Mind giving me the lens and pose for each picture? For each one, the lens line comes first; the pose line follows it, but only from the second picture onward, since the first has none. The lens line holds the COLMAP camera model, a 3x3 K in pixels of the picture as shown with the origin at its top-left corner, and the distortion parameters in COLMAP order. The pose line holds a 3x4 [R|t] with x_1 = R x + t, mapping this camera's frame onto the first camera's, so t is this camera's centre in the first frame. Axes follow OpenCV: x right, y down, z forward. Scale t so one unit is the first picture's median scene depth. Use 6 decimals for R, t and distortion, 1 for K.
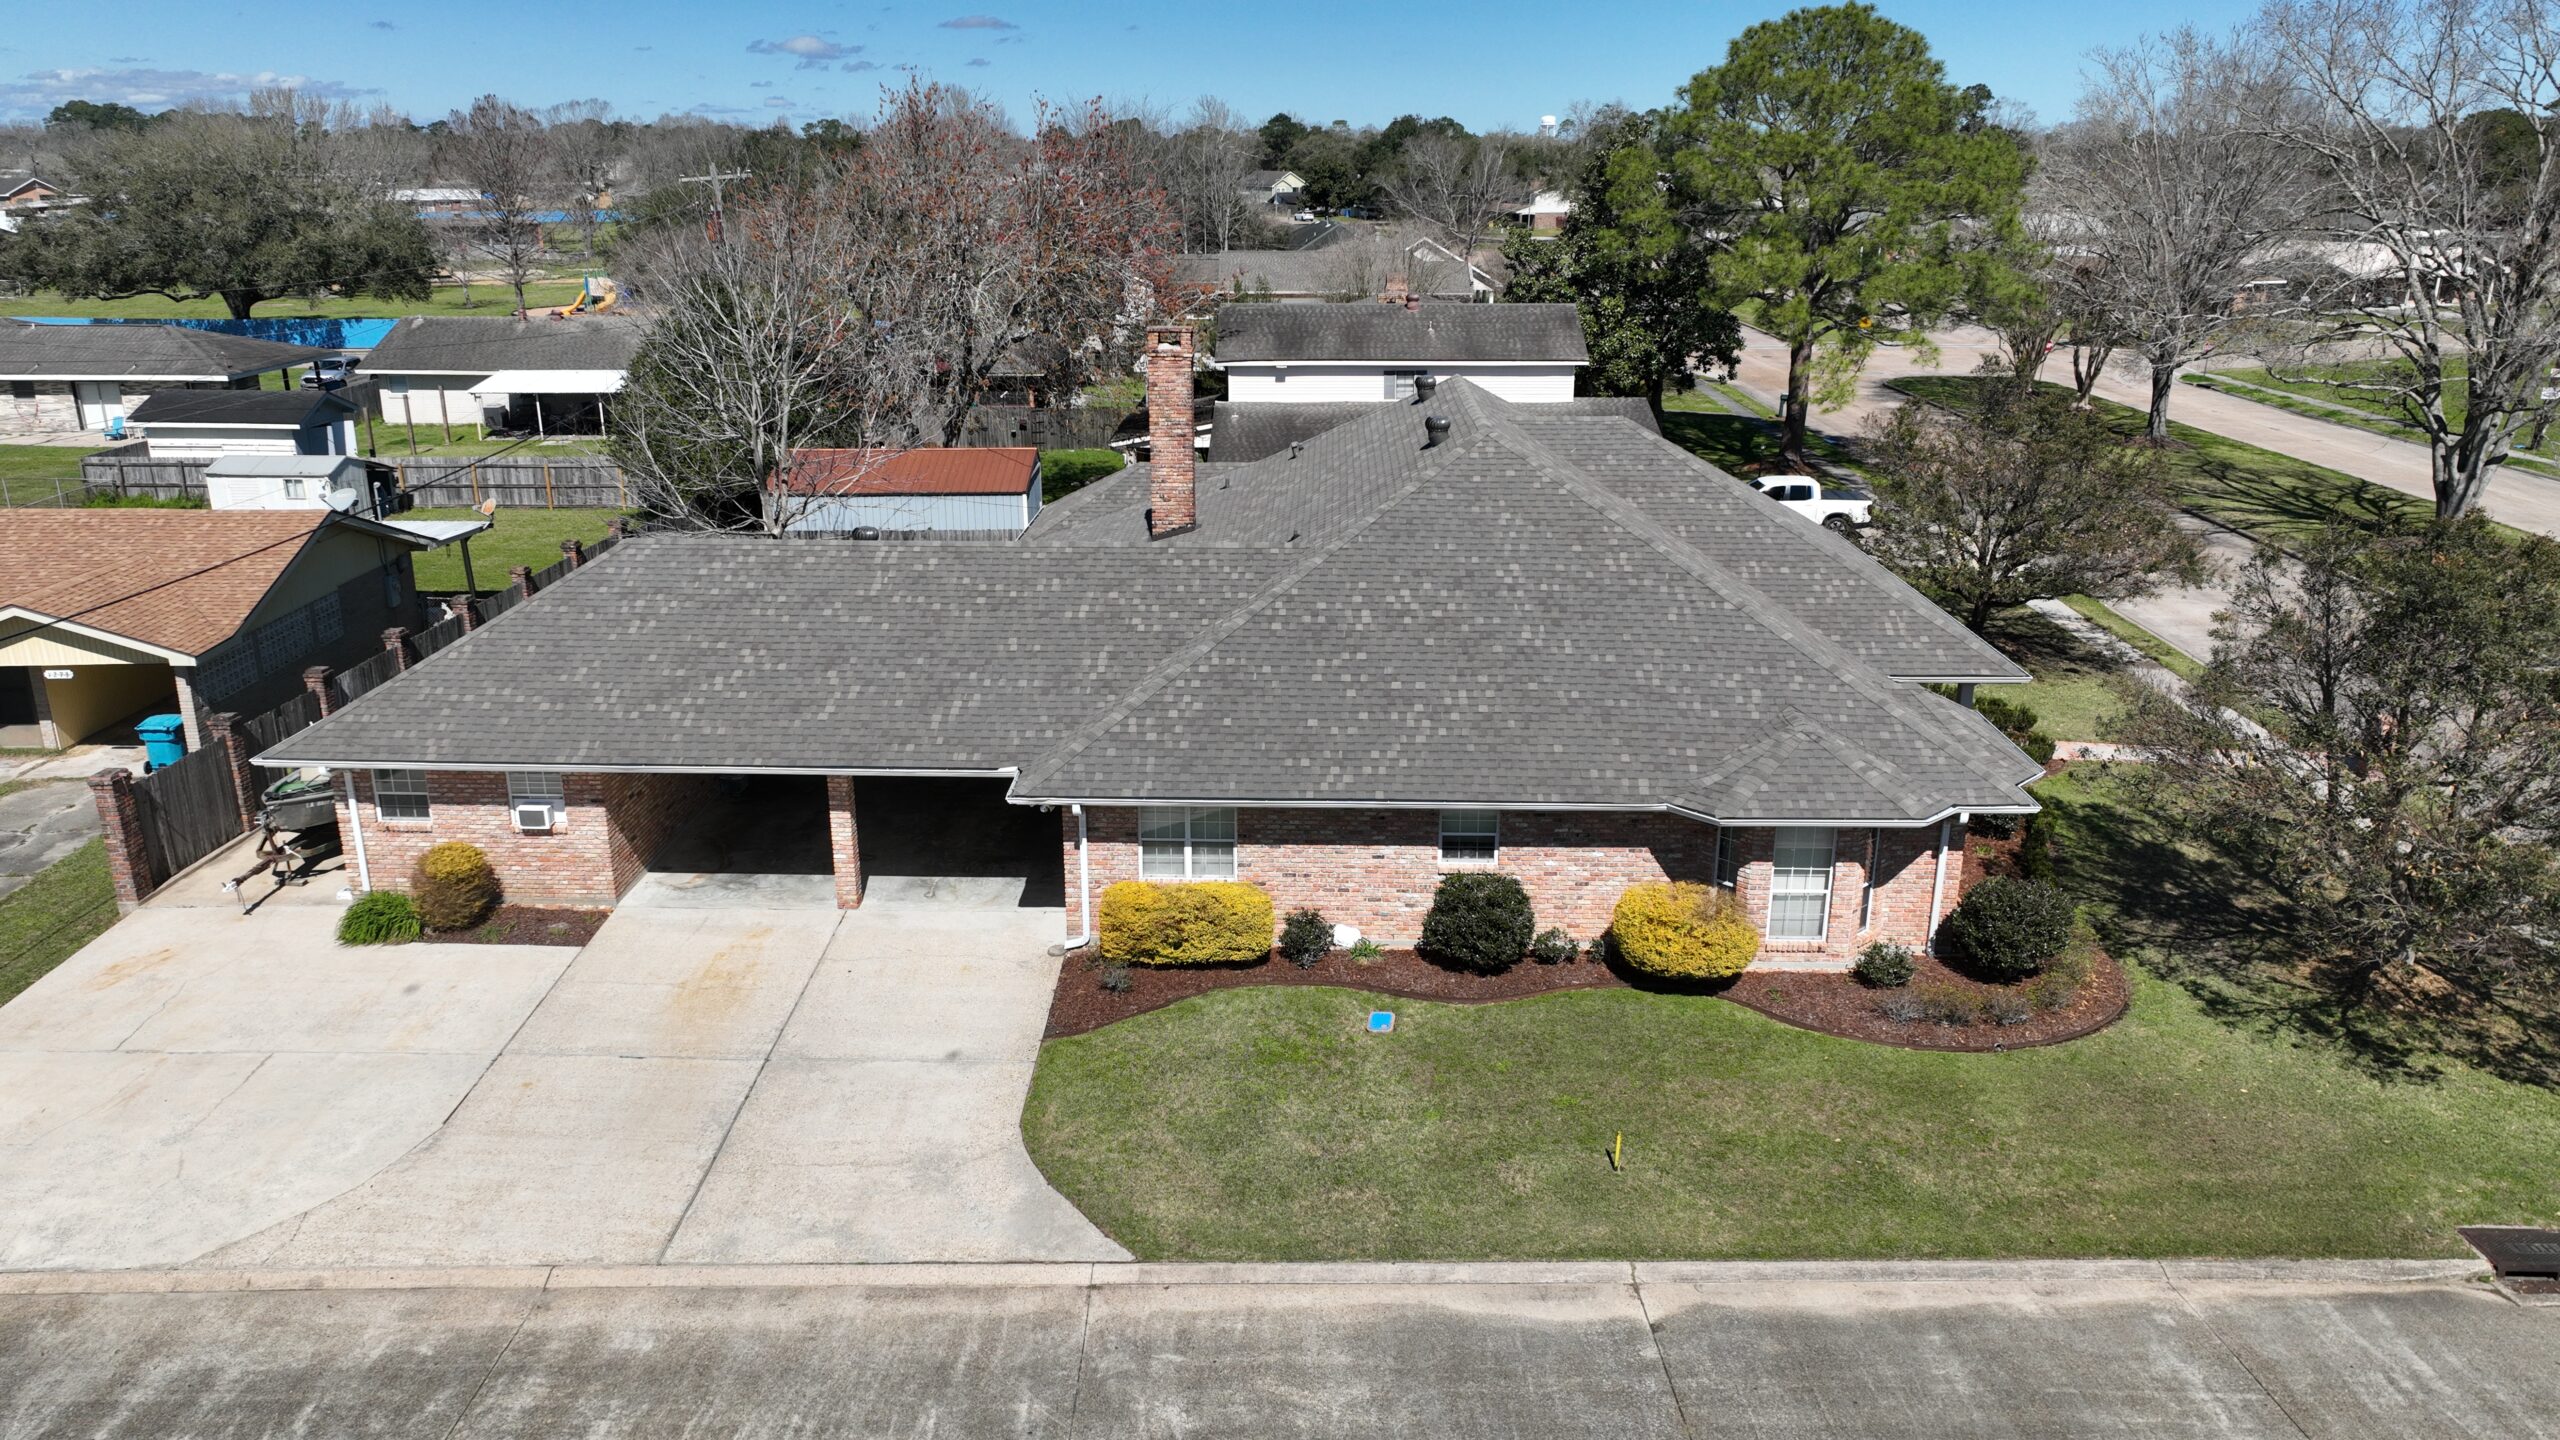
lens RADIAL K [[1841.3, 0, 1280.0], [0, 1841.3, 720.0], [0, 0, 1]] dist [0.002700, 0.003265]
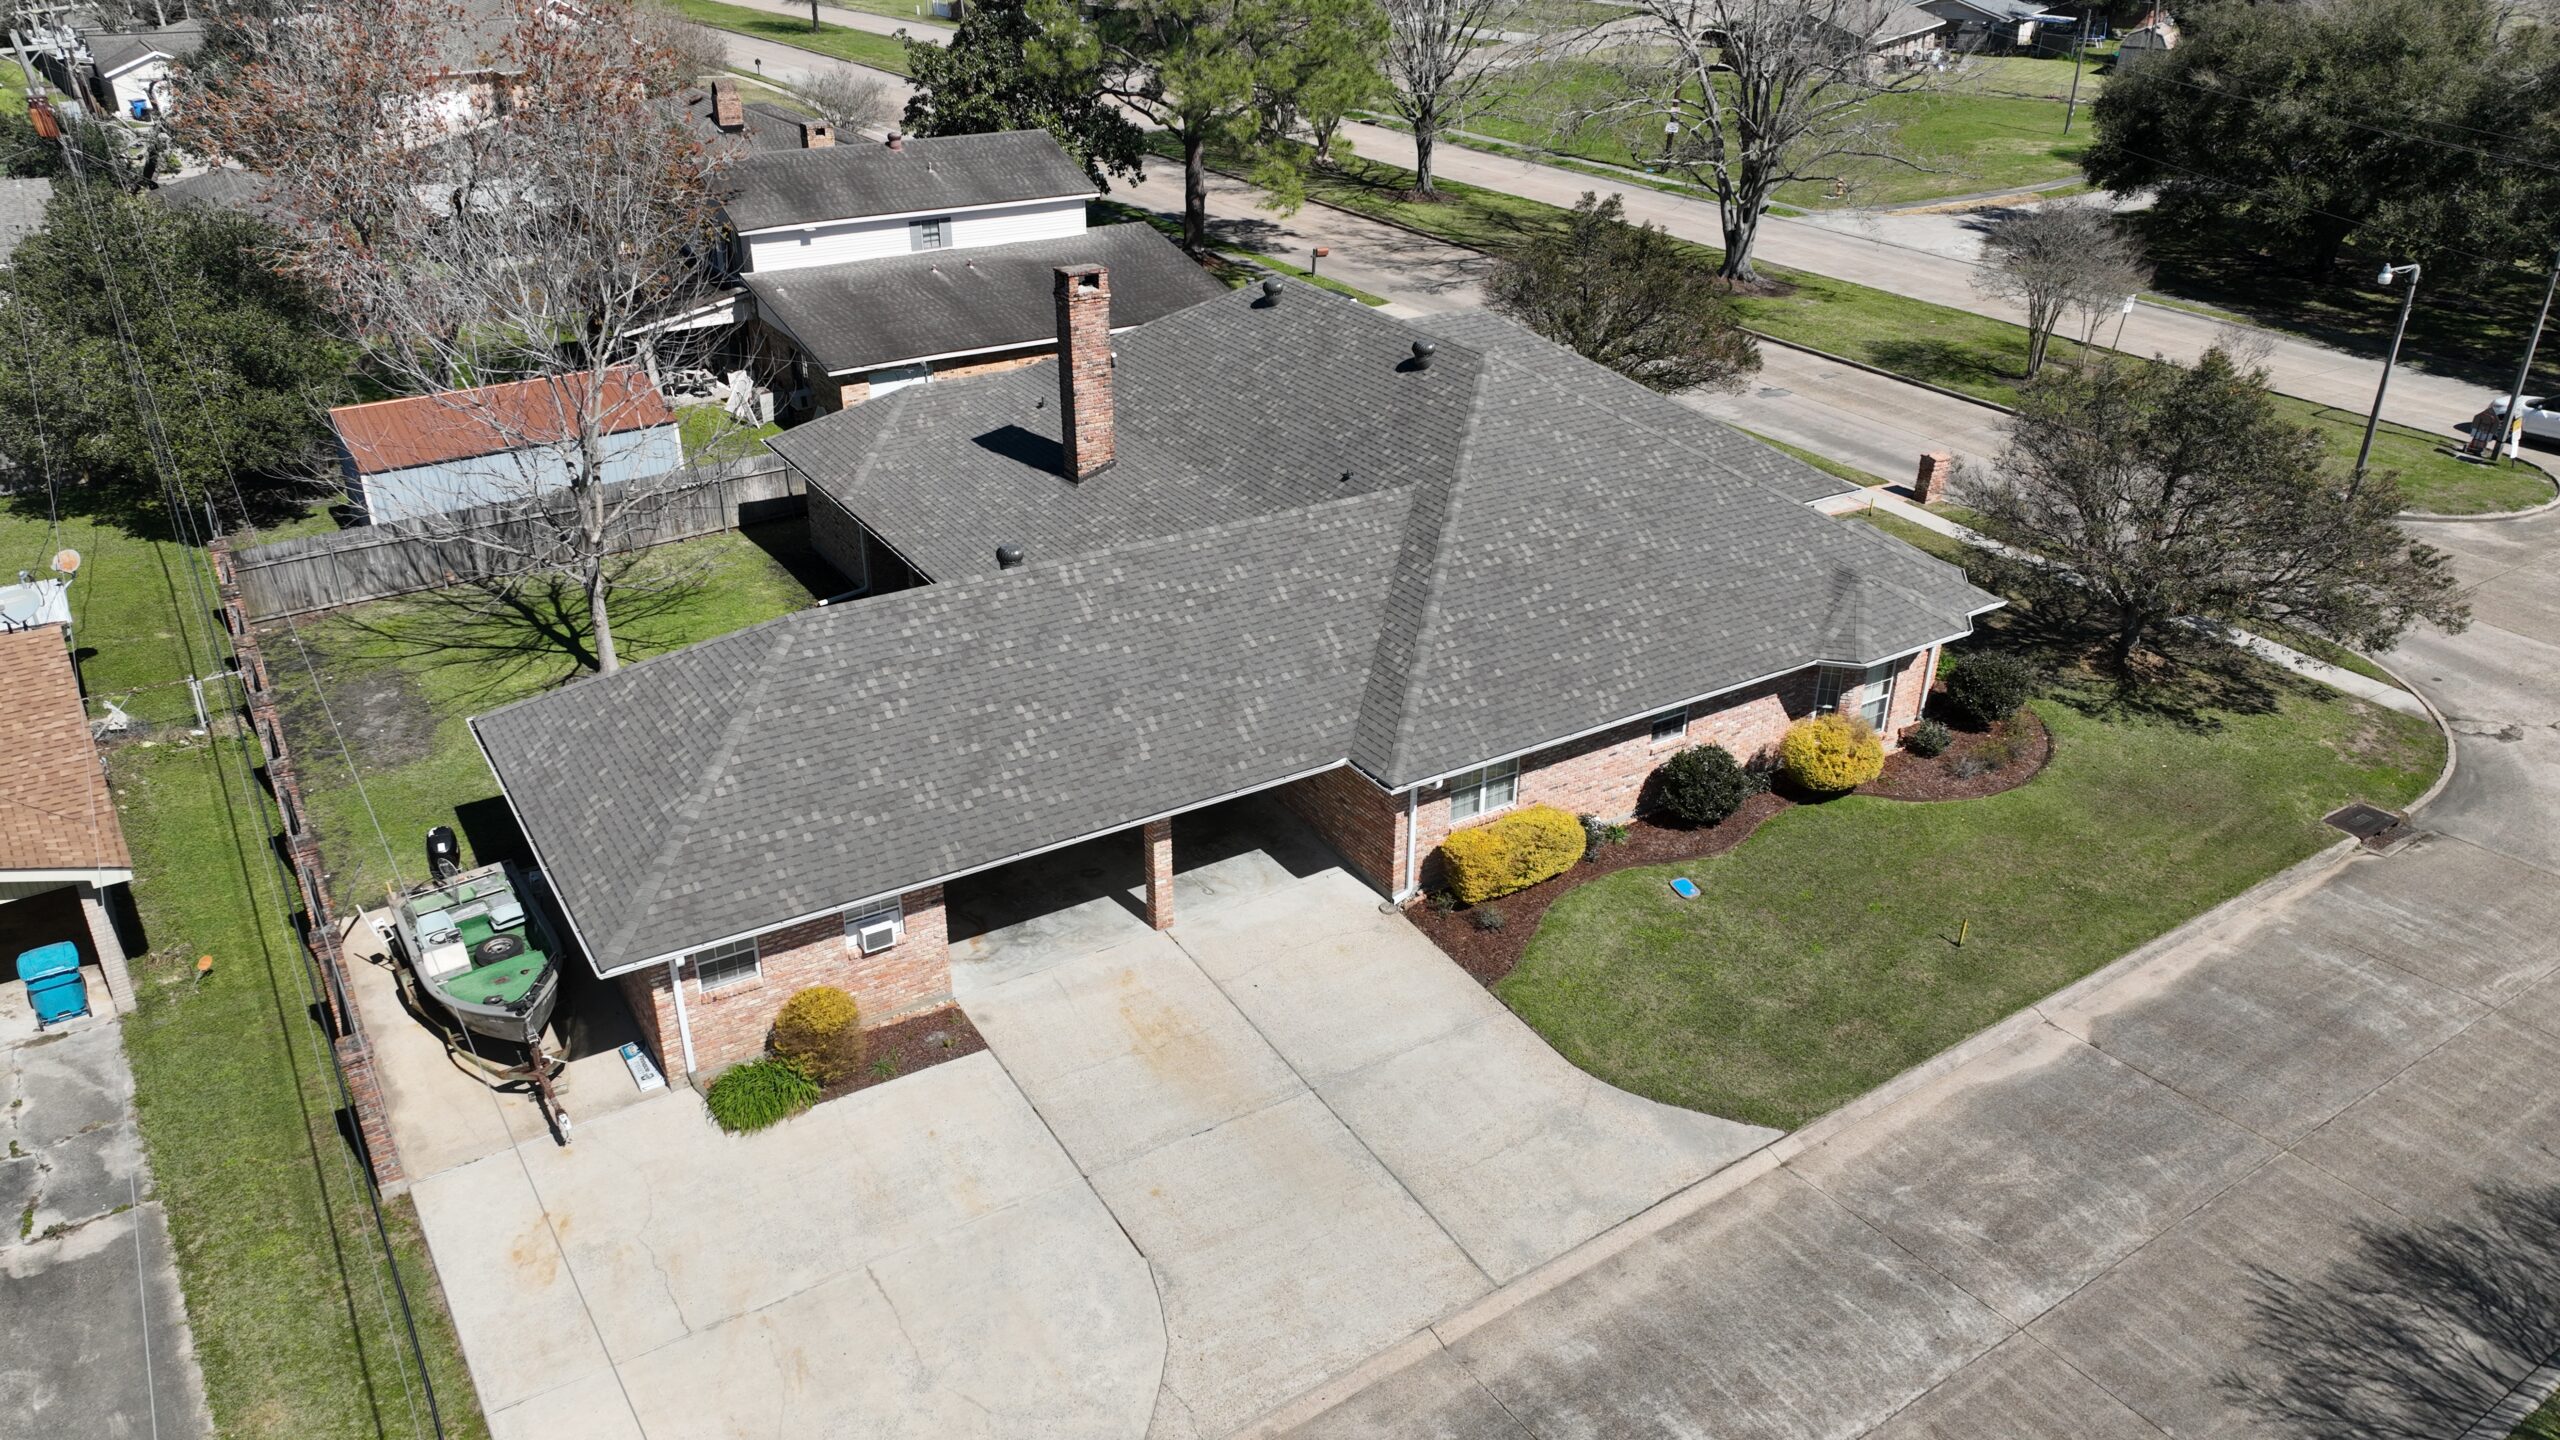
lens RADIAL K [[1841.3, 0, 1280.0], [0, 1841.3, 720.0], [0, 0, 1]] dist [0.002700, 0.003265]
pose [[0.825359, -0.243553, 0.509377, -0.719556], [0.157160, 0.965624, 0.207051, -0.225262], [-0.542295, -0.090837, 0.835263, 0.126535]]
